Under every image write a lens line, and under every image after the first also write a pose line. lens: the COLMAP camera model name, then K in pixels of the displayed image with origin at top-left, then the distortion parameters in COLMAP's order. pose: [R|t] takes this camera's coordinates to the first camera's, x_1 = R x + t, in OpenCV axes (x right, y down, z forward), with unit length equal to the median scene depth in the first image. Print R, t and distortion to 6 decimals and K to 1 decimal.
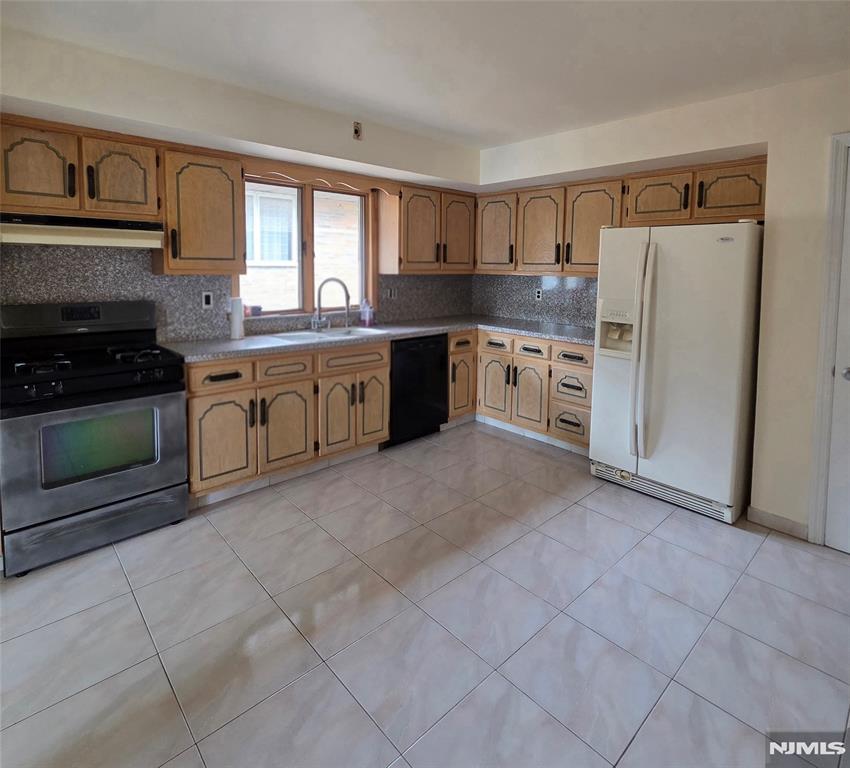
lens RADIAL K [[448.8, 0, 425.4], [0, 448.8, 299.9], [0, 0, 1]] dist [0.002769, -0.000059]
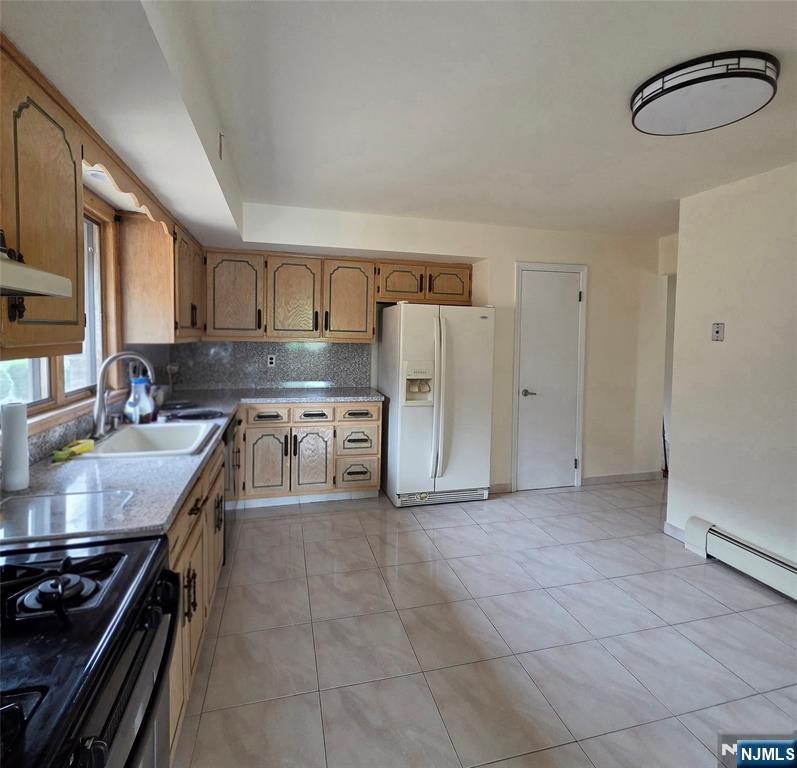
lens RADIAL K [[424.4, 0, 396.5], [0, 424.4, 353.3], [0, 0, 1]] dist [0.002338, 0.000688]
pose [[0.494680, -0.043389, 0.867991, -0.509612], [0.056101, 0.998264, 0.017928, -0.035947], [-0.867262, 0.039827, 0.496256, 0.361404]]
